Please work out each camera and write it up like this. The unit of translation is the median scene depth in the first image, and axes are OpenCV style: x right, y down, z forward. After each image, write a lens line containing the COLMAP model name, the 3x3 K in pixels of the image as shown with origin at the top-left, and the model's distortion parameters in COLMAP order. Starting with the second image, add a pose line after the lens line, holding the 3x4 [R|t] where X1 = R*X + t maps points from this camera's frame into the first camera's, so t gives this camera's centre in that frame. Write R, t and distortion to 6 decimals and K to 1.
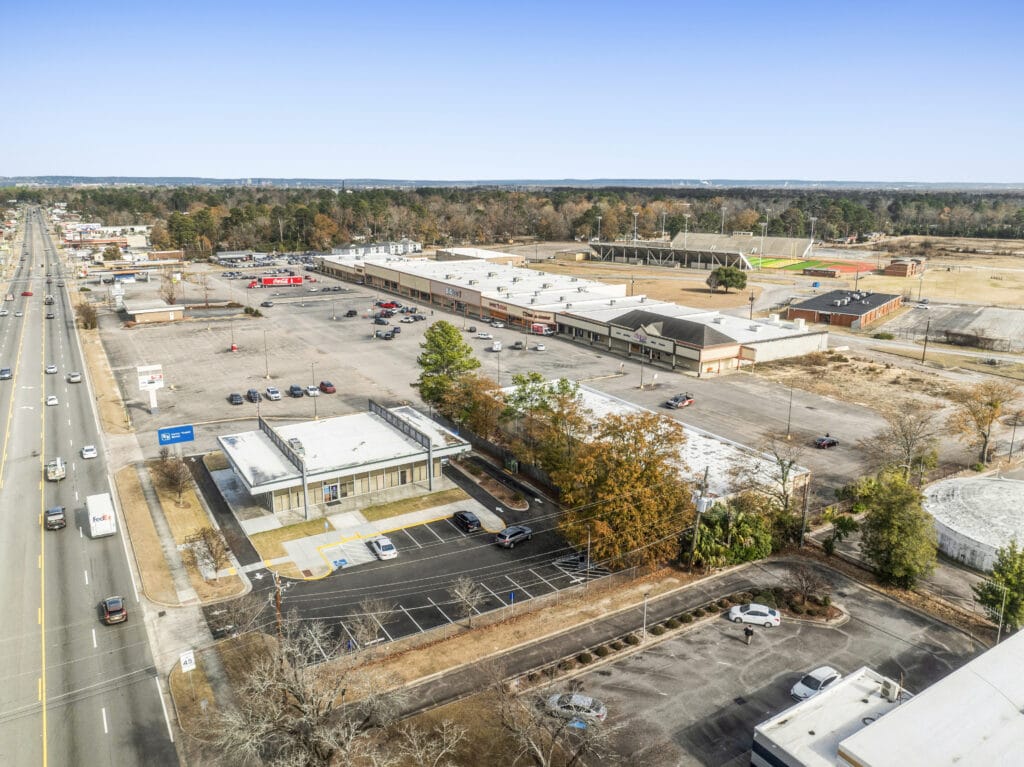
lens RADIAL K [[769.7, 0, 512.0], [0, 769.7, 383.5], [0, 0, 1]] dist [-0.022476, -0.001526]
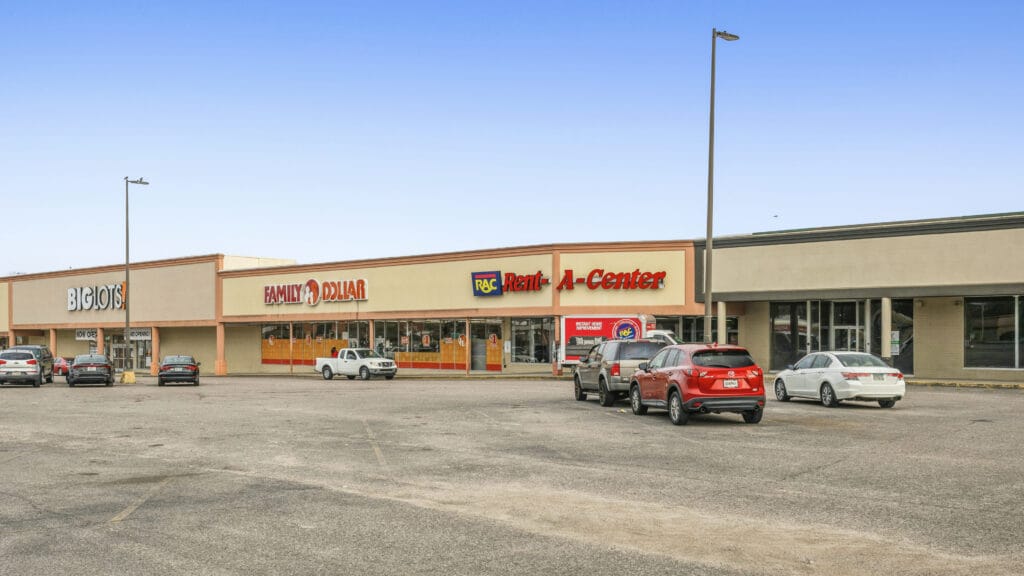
lens RADIAL K [[1082.0, 0, 512.0], [0, 1082.0, 288.0], [0, 0, 1]] dist [-0.011933, -0.022755]
pose [[0.969194, 0.006086, 0.246224, -0.032807], [0.068165, 0.954019, -0.291893, -0.013269], [-0.236678, 0.299684, 0.924215, 0.634436]]
